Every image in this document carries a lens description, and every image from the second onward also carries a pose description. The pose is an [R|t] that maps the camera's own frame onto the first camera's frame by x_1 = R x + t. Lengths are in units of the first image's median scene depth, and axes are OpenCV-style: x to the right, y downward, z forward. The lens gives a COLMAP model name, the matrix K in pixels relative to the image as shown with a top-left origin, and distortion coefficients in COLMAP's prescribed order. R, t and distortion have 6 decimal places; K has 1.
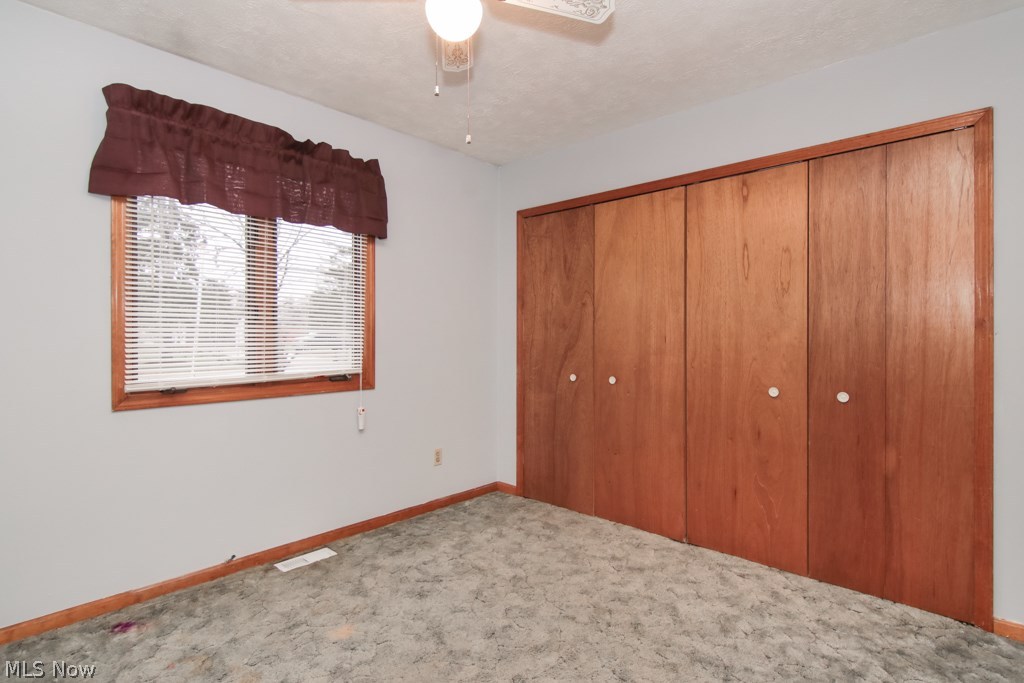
lens RADIAL K [[526.6, 0, 505.4], [0, 526.6, 333.8], [0, 0, 1]] dist [0.018603, -0.009350]
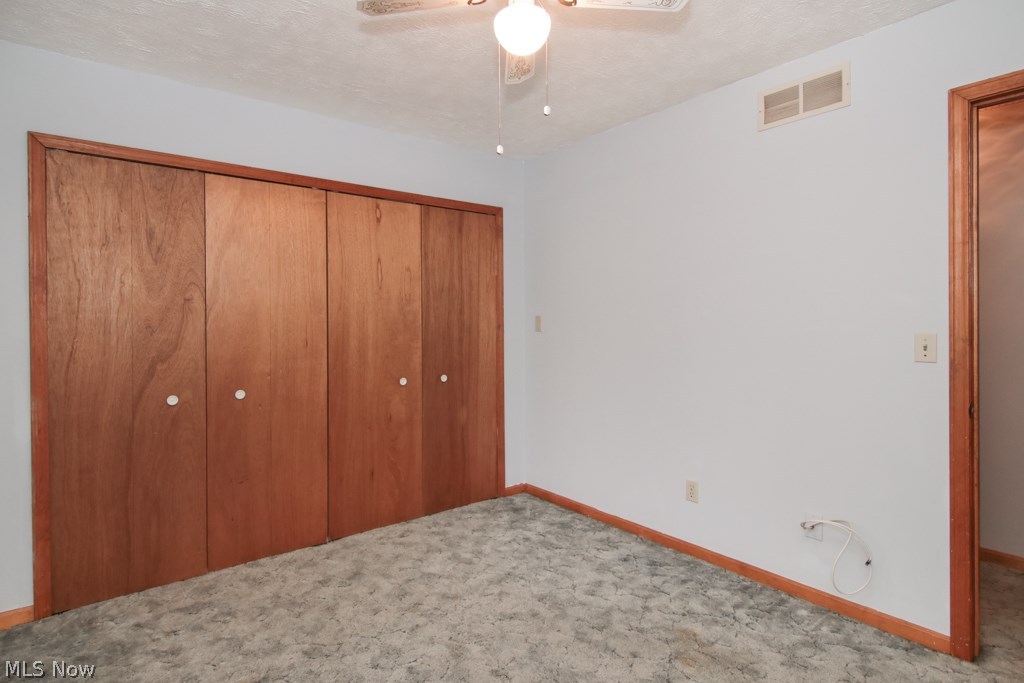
lens RADIAL K [[526.6, 0, 505.4], [0, 526.6, 333.8], [0, 0, 1]] dist [0.018603, -0.009350]
pose [[0.151227, -0.017092, 0.988351, -0.660194], [0.009907, 0.999826, 0.015775, -0.019724], [-0.988449, 0.007406, 0.151370, 0.550473]]
